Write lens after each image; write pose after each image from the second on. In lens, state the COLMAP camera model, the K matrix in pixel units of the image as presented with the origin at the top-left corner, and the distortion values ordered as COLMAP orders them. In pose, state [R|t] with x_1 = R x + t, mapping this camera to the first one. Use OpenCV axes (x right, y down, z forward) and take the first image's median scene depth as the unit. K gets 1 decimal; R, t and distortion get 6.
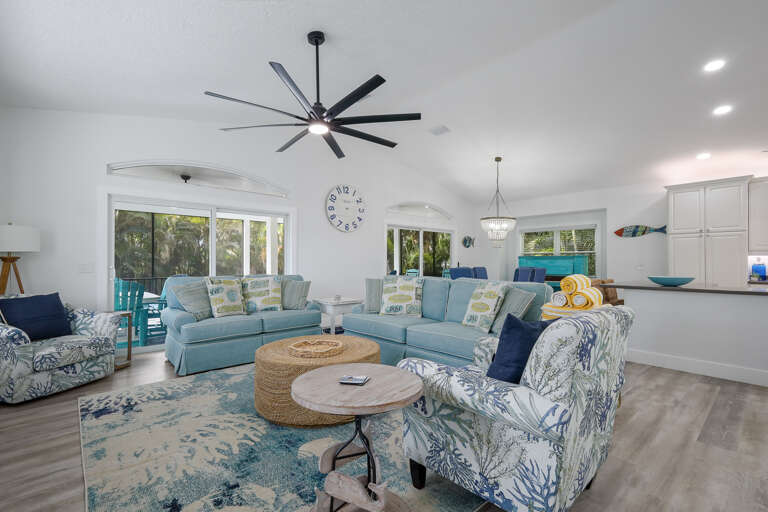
lens RADIAL K [[347.8, 0, 373.8], [0, 347.8, 256.7], [0, 0, 1]] dist [-0.000525, -0.000065]
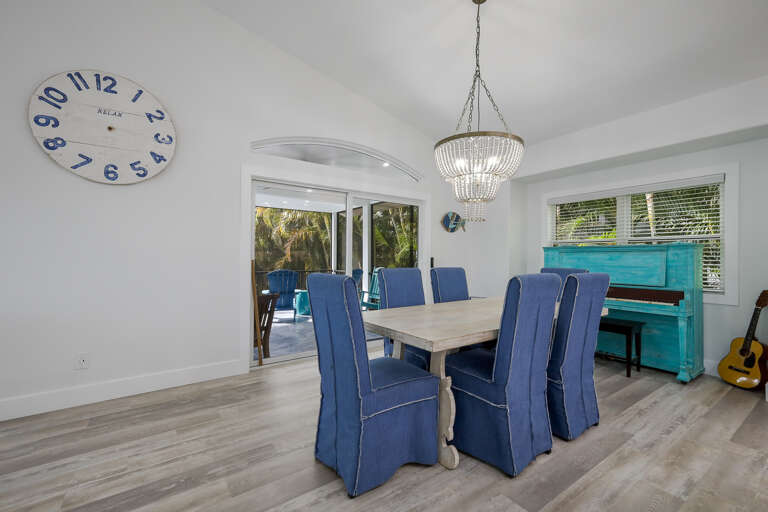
lens RADIAL K [[333.9, 0, 384.0], [0, 333.9, 256.0], [0, 0, 1]] dist [0.009946, 0.000505]
pose [[0.996006, 0.002973, -0.089242, 0.284411], [-0.002141, 0.999953, 0.009416, 0.011248], [0.089265, -0.009187, 0.995966, 0.609601]]
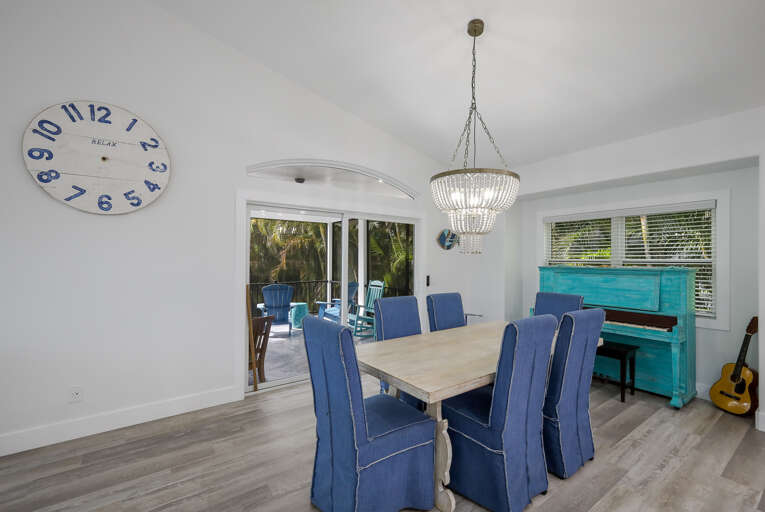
lens RADIAL K [[334.9, 0, 382.8], [0, 334.9, 258.3], [0, 0, 1]] dist [0.002230, 0.000209]
pose [[0.996811, 0.002449, -0.079766, 0.283813], [-0.001732, 0.999957, 0.009056, -0.022501], [0.079784, -0.008889, 0.996773, 0.610987]]
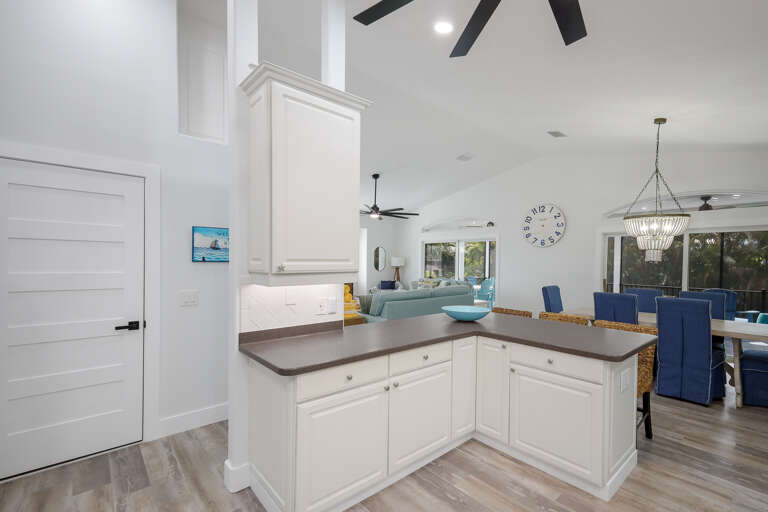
lens RADIAL K [[336.2, 0, 384.3], [0, 336.2, 258.3], [0, 0, 1]] dist [0.002230, 0.000209]
pose [[-0.032072, -0.017512, -0.999332, 0.980096], [-0.001727, 0.999846, -0.017465, -0.015901], [0.999484, 0.001166, -0.032097, 0.522546]]
